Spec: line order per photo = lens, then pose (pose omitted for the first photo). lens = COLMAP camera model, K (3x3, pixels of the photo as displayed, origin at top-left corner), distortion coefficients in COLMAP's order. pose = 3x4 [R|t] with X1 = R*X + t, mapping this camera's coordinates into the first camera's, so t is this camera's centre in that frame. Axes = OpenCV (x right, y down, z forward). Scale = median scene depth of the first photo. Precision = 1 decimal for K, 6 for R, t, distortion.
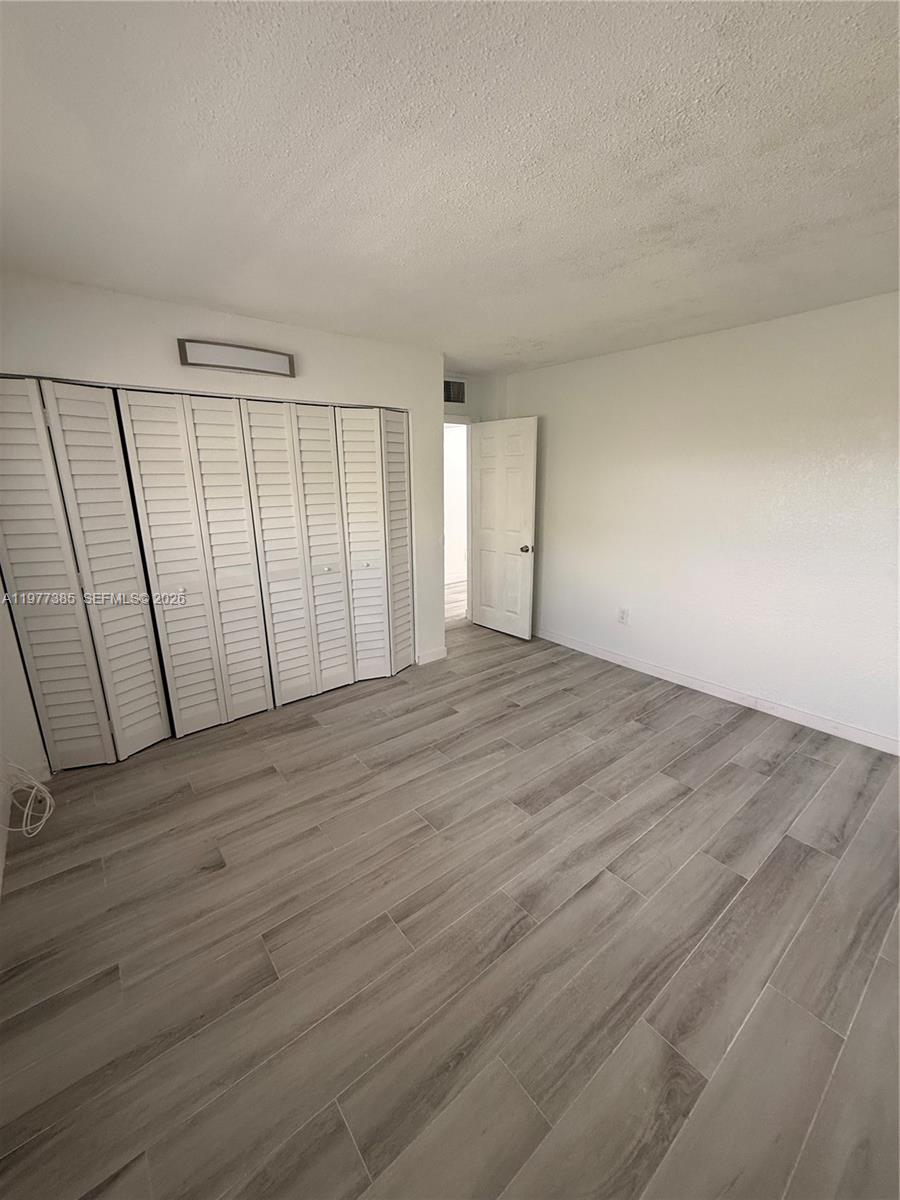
lens RADIAL K [[477.9, 0, 450.5], [0, 477.9, 597.6], [0, 0, 1]] dist [-0.001477, 0.000292]
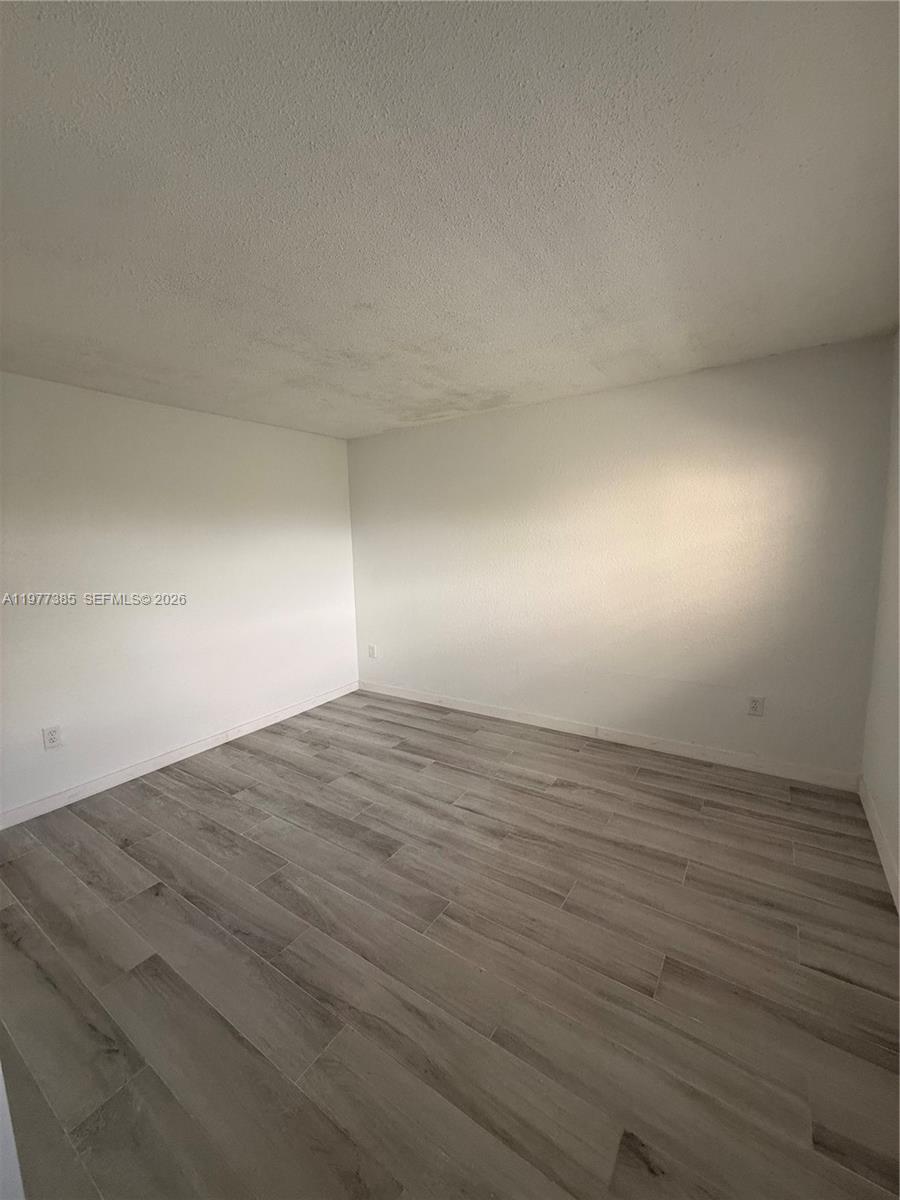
lens RADIAL K [[477.9, 0, 452.0], [0, 477.9, 598.8], [0, 0, 1]] dist [-0.001477, 0.000292]
pose [[-0.299393, -0.101072, 0.948761, -0.799517], [0.273704, 0.943484, 0.186881, -0.216105], [-0.914029, 0.315631, -0.254809, 1.004145]]
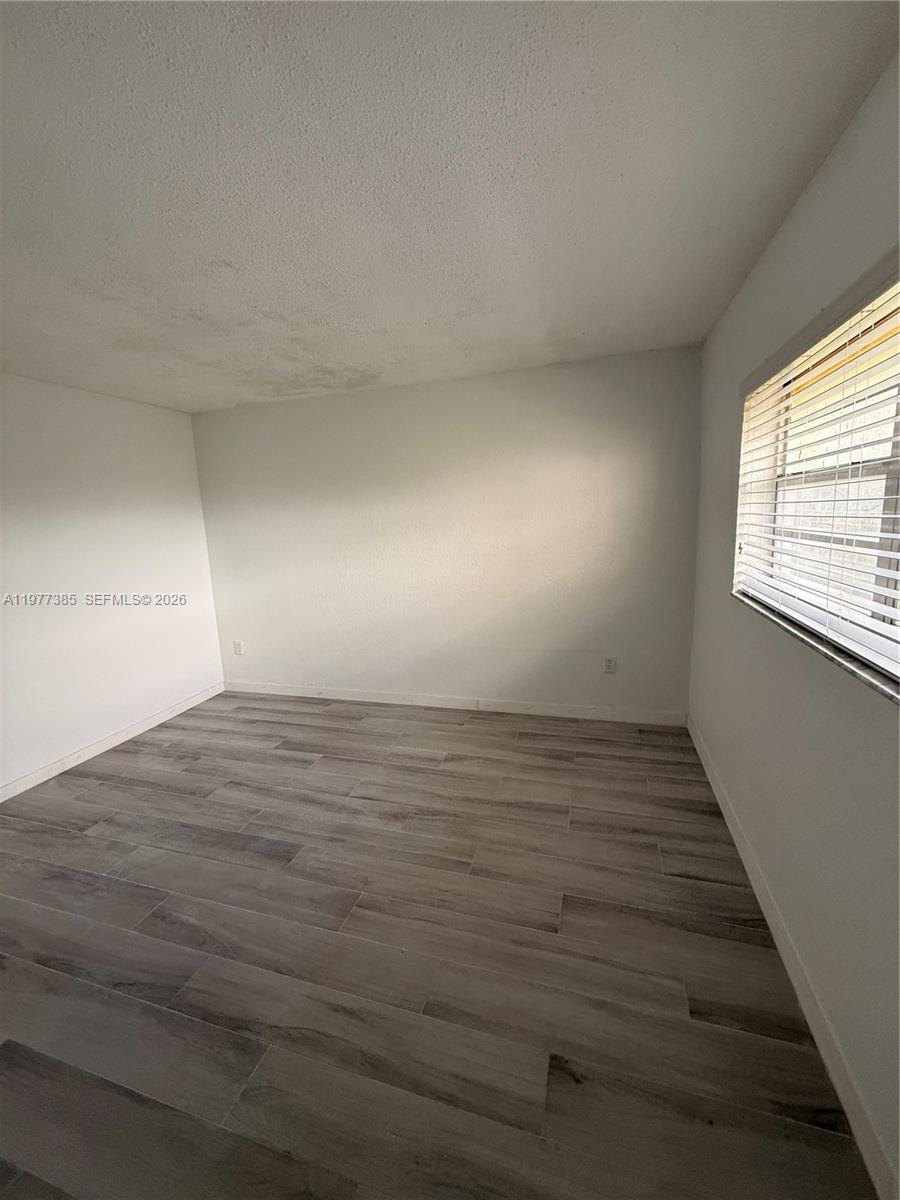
lens RADIAL K [[477.9, 0, 452.1], [0, 477.9, 598.3], [0, 0, 1]] dist [-0.001477, 0.000292]
pose [[-0.562220, -0.106861, 0.820055, -0.770878], [0.258990, 0.918983, 0.297313, -0.236243], [-0.785387, 0.379541, -0.488995, 1.050850]]
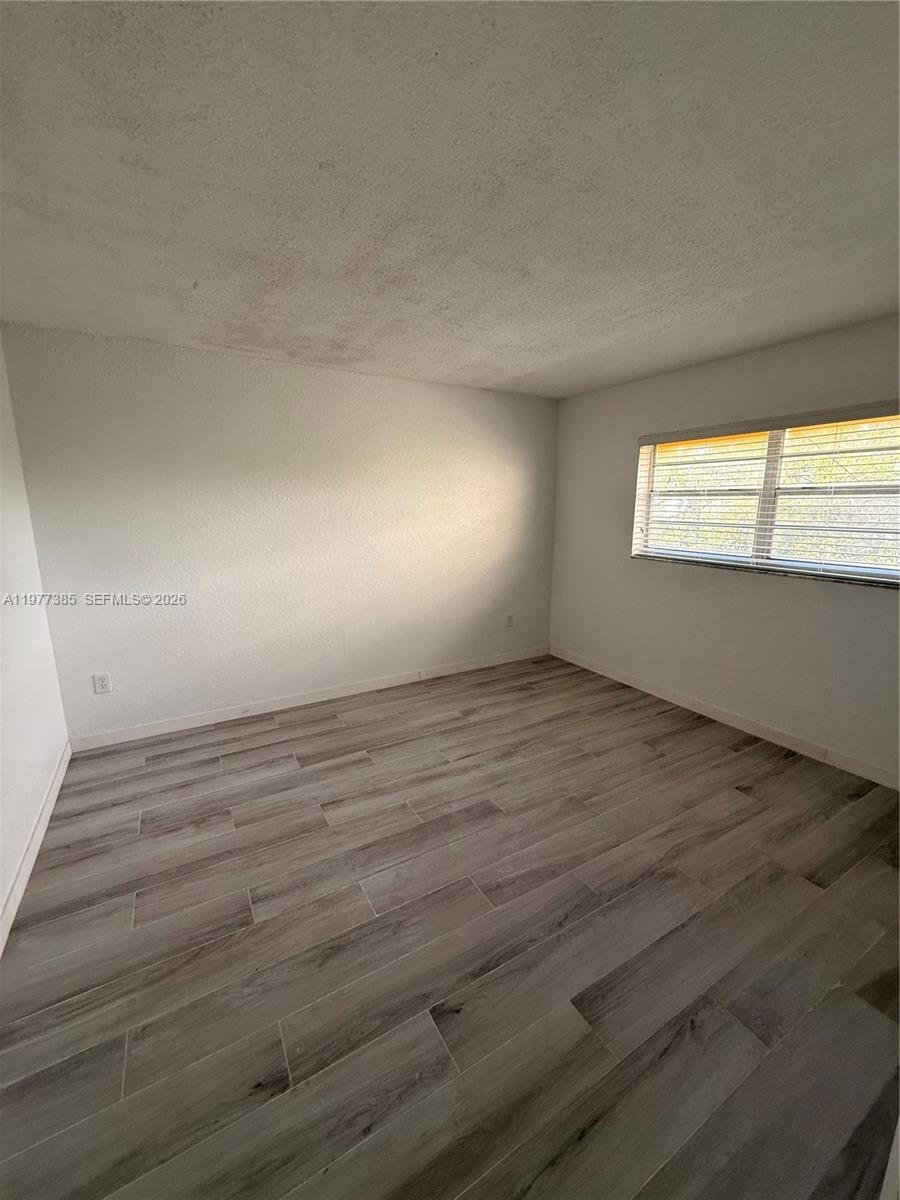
lens RADIAL K [[477.9, 0, 450.4], [0, 477.9, 598.8], [0, 0, 1]] dist [-0.001477, 0.000292]
pose [[-0.988783, -0.019888, 0.148029, 0.103039], [0.047683, 0.897200, 0.439043, -0.452808], [-0.141543, 0.441176, -0.886188, 1.794390]]
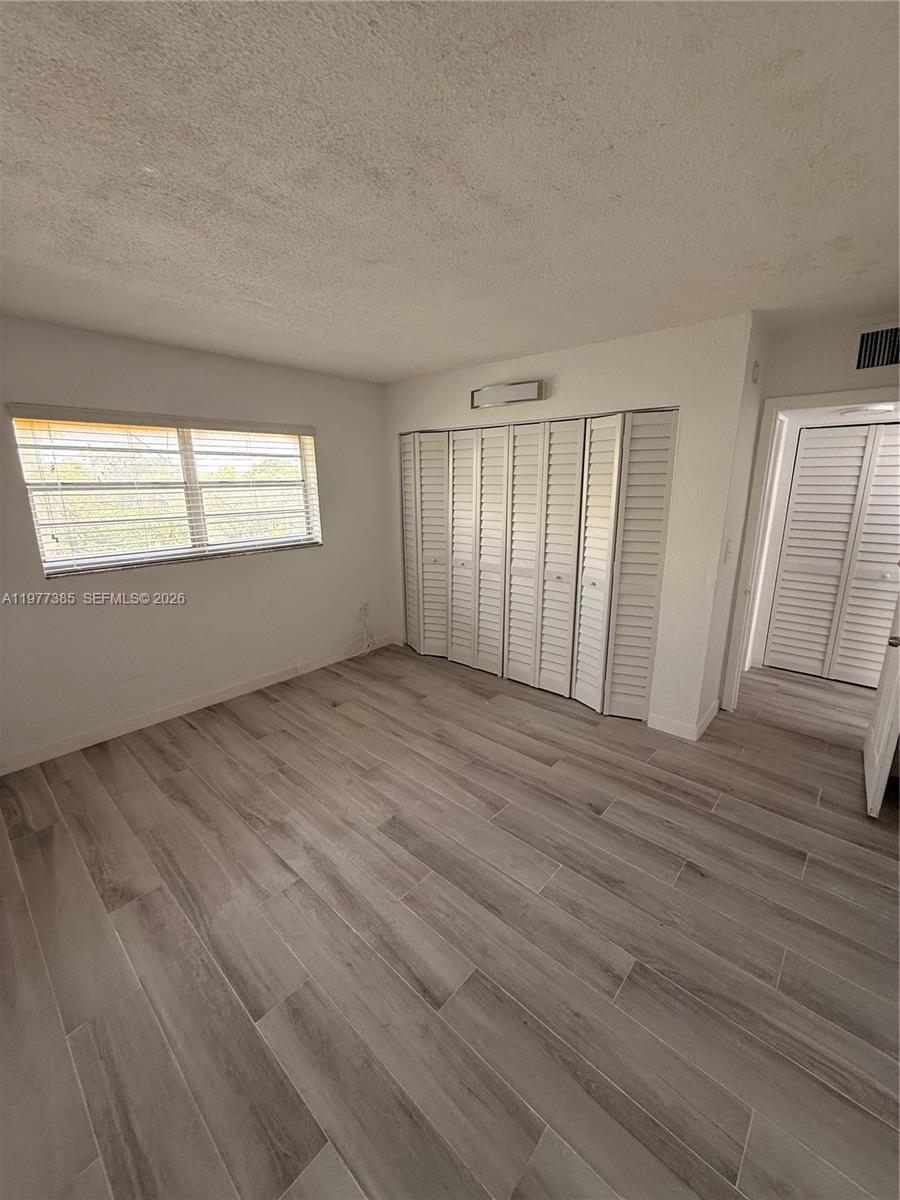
lens RADIAL K [[477.9, 0, 452.6], [0, 477.9, 598.4], [0, 0, 1]] dist [-0.001477, 0.000292]
pose [[0.165250, 0.247340, -0.954733, 1.045467], [-0.248055, 0.947347, 0.202491, -0.250594], [0.954548, 0.203365, 0.217903, 0.836454]]
